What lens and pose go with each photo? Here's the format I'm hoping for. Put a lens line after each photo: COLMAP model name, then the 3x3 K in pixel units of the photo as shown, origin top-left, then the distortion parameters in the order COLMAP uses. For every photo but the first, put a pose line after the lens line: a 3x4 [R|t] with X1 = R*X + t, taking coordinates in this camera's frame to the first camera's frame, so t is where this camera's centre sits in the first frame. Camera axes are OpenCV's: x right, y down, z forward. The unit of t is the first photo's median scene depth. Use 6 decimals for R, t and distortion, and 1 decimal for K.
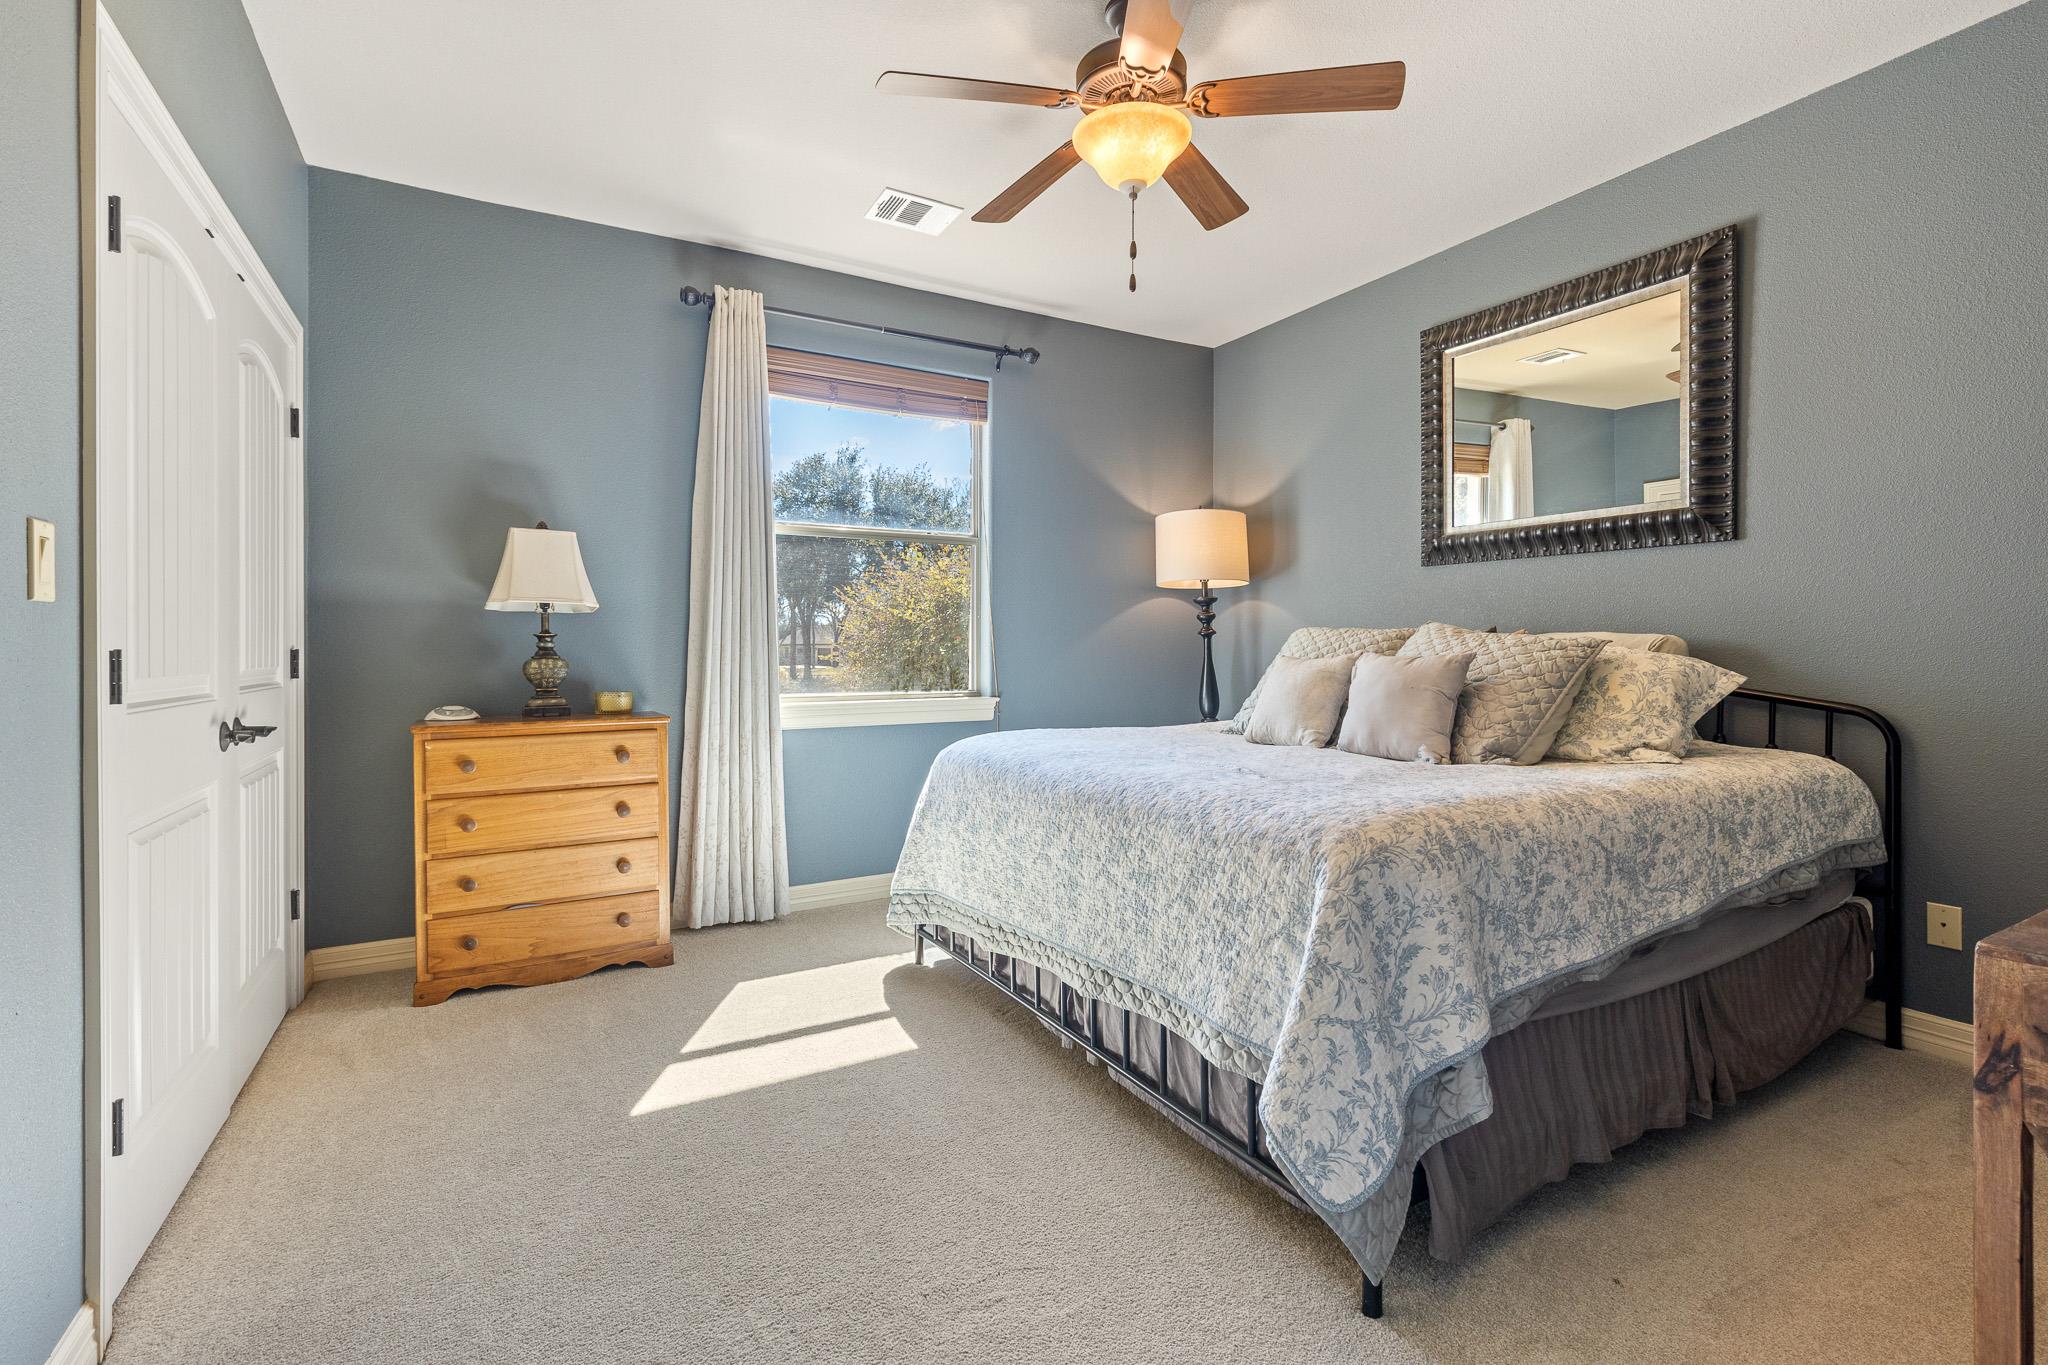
lens RADIAL K [[921.3, 0, 1020.0], [0, 921.3, 667.2], [0, 0, 1]] dist [0.001028, -0.000667]
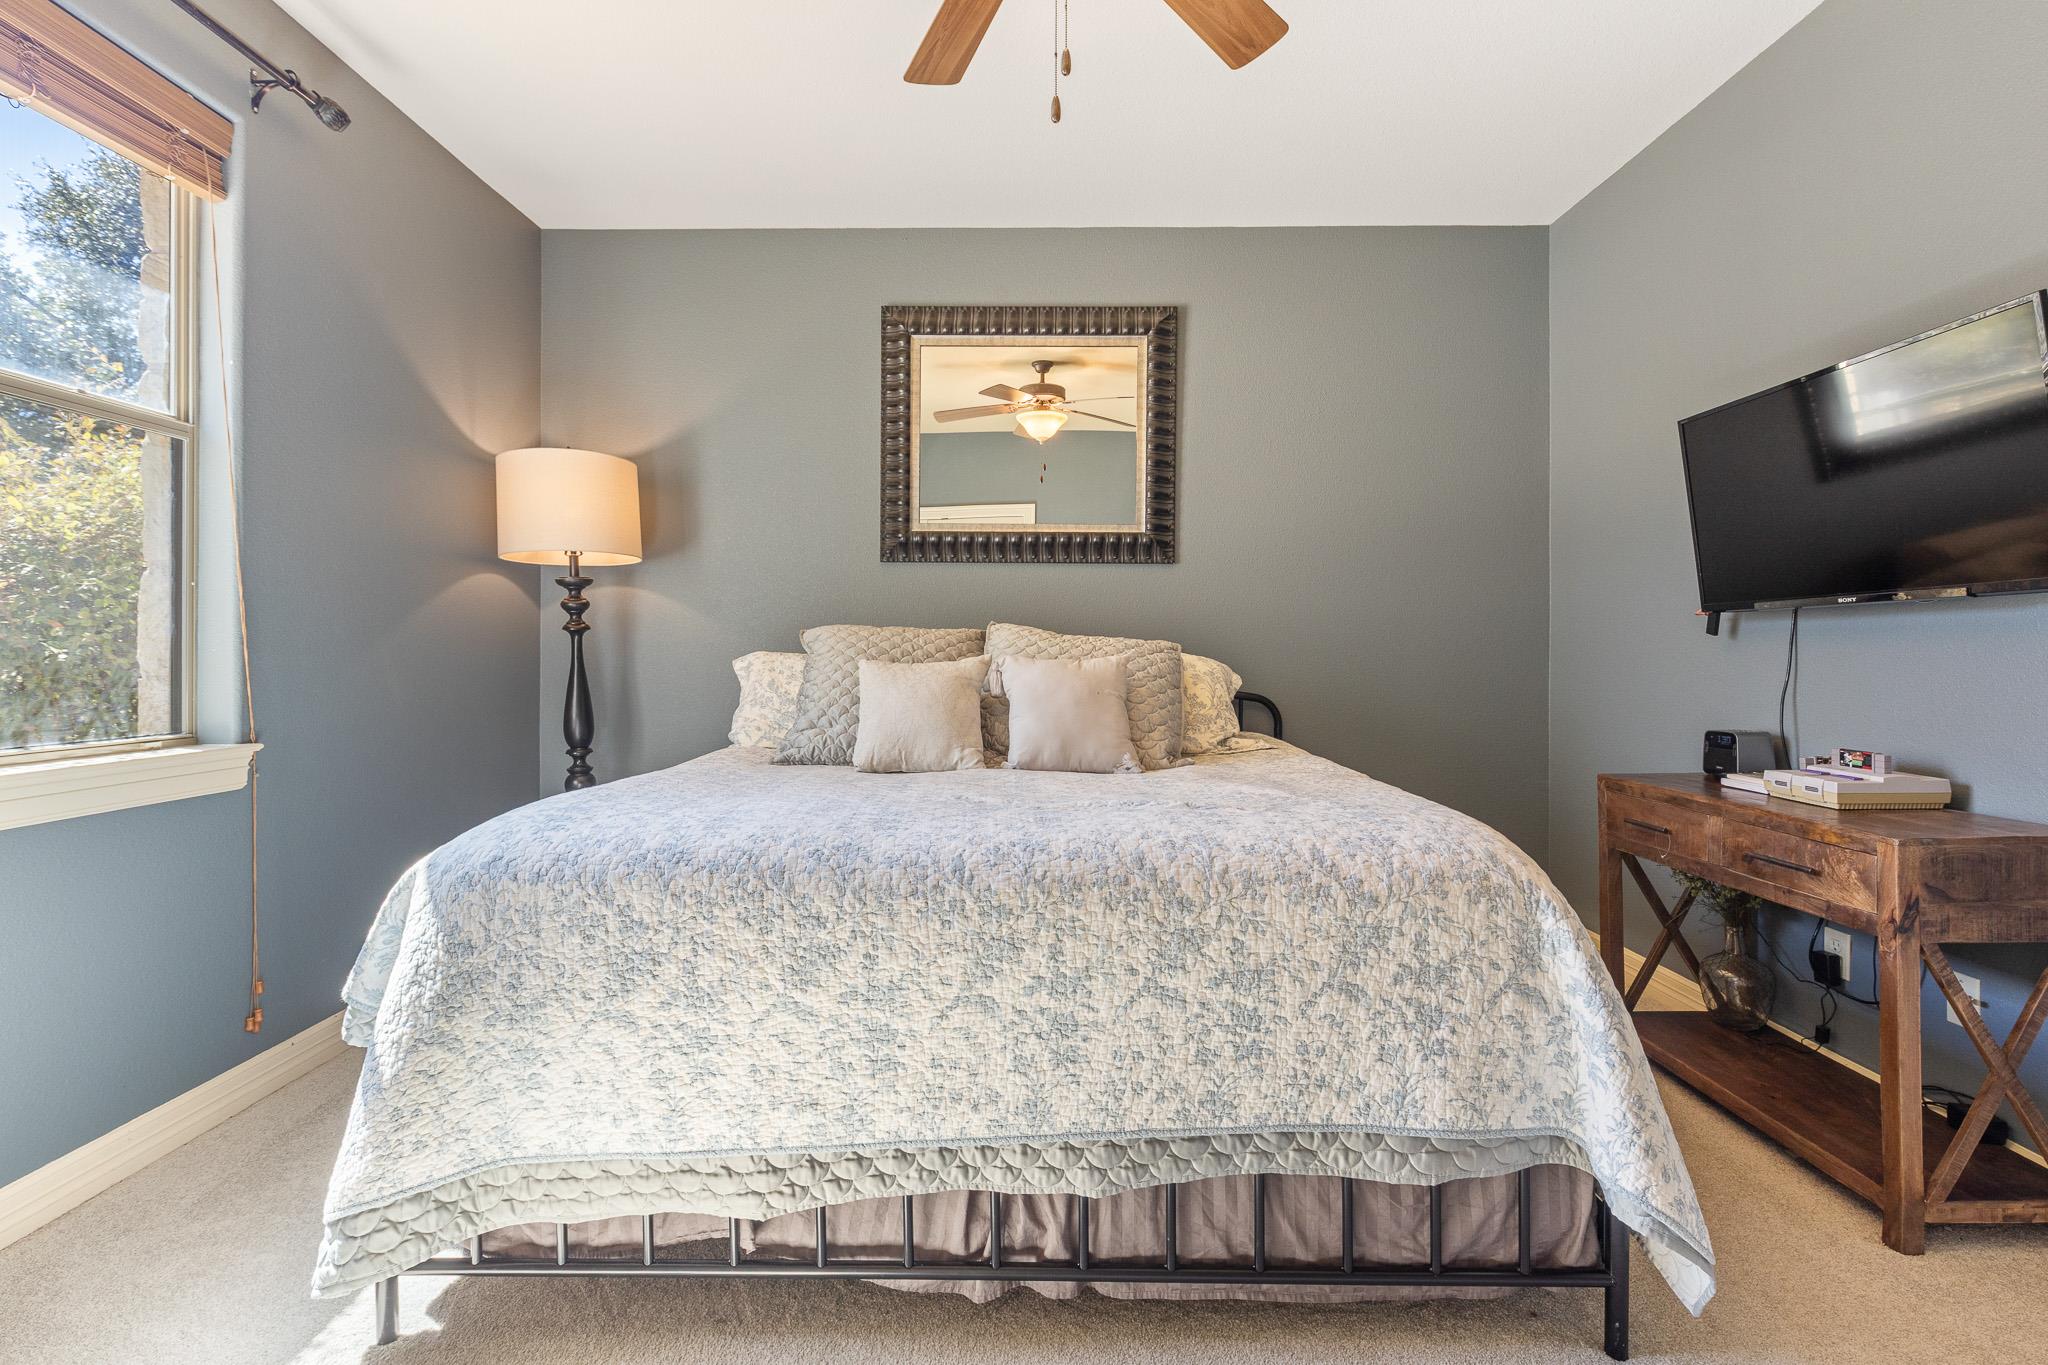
lens RADIAL K [[921.3, 0, 1026.0], [0, 921.3, 661.3], [0, 0, 1]] dist [0.001028, -0.000667]
pose [[0.493913, -0.006952, 0.869484, -0.387806], [0.015289, 0.999883, -0.000690, -0.009012], [-0.869377, 0.013634, 0.493961, 0.557963]]
